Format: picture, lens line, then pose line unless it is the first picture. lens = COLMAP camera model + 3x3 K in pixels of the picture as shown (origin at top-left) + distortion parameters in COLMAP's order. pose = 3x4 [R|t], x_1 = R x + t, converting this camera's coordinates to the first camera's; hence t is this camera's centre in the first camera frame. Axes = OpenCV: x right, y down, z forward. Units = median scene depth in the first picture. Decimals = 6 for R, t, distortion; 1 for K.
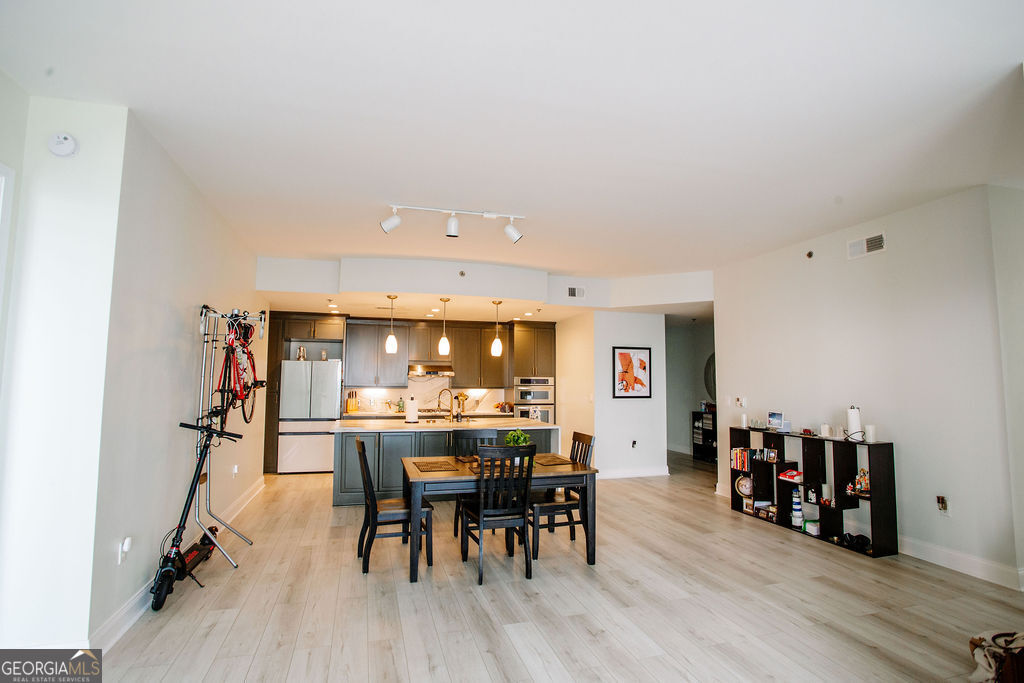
lens RADIAL K [[492.9, 0, 523.4], [0, 492.9, 340.8], [0, 0, 1]] dist [-0.063420, 0.014809]
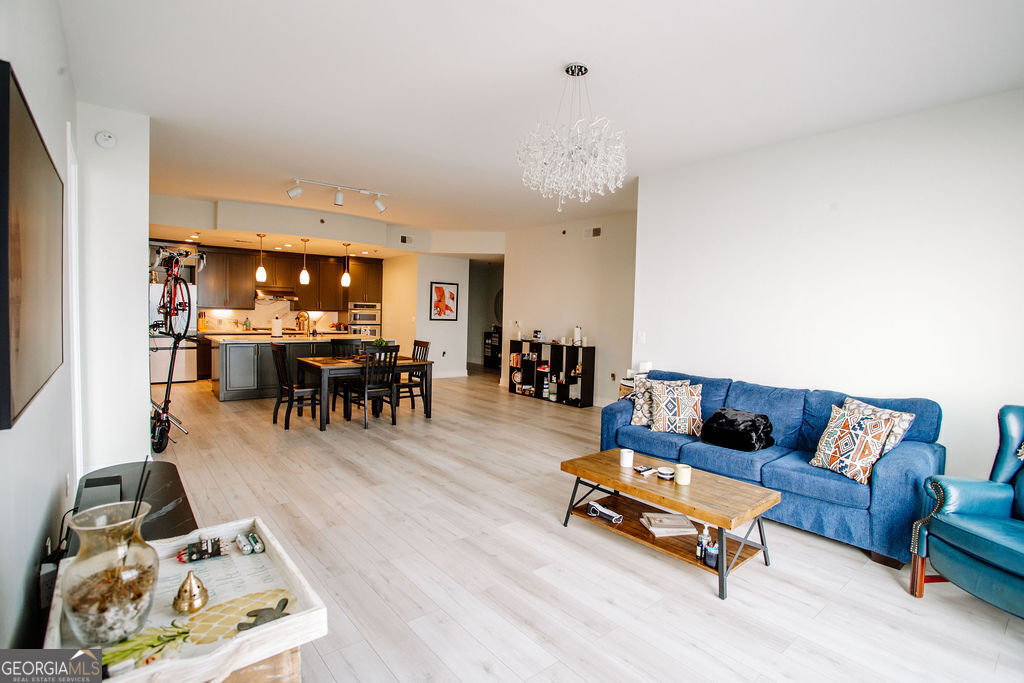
lens RADIAL K [[480.8, 0, 515.7], [0, 480.8, 342.0], [0, 0, 1]] dist [-0.029392, 0.000229]
pose [[0.918867, -0.003315, 0.394554, -0.143388], [-0.057015, 0.988354, 0.141086, -0.027720], [-0.390426, -0.152135, 0.907977, -0.348317]]
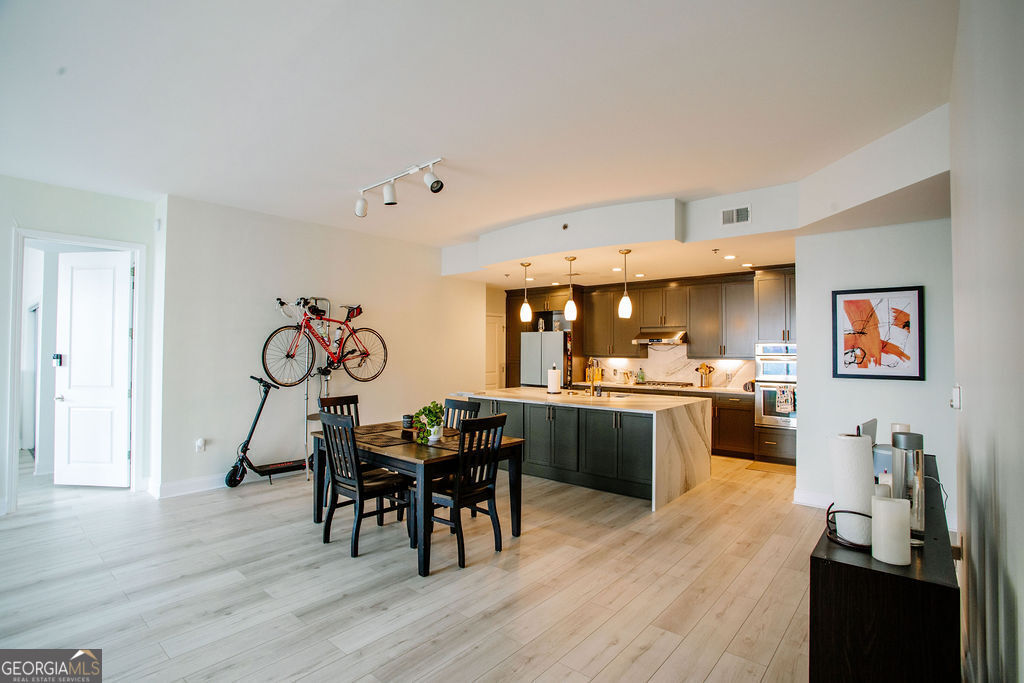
lens RADIAL K [[492.9, 0, 532.2], [0, 492.9, 336.8], [0, 0, 1]] dist [-0.063420, 0.014809]
pose [[0.558773, -0.024075, -0.828971, 0.557428], [0.066294, 0.997676, 0.015712, 0.040706], [0.826667, -0.063735, 0.559070, 0.443692]]
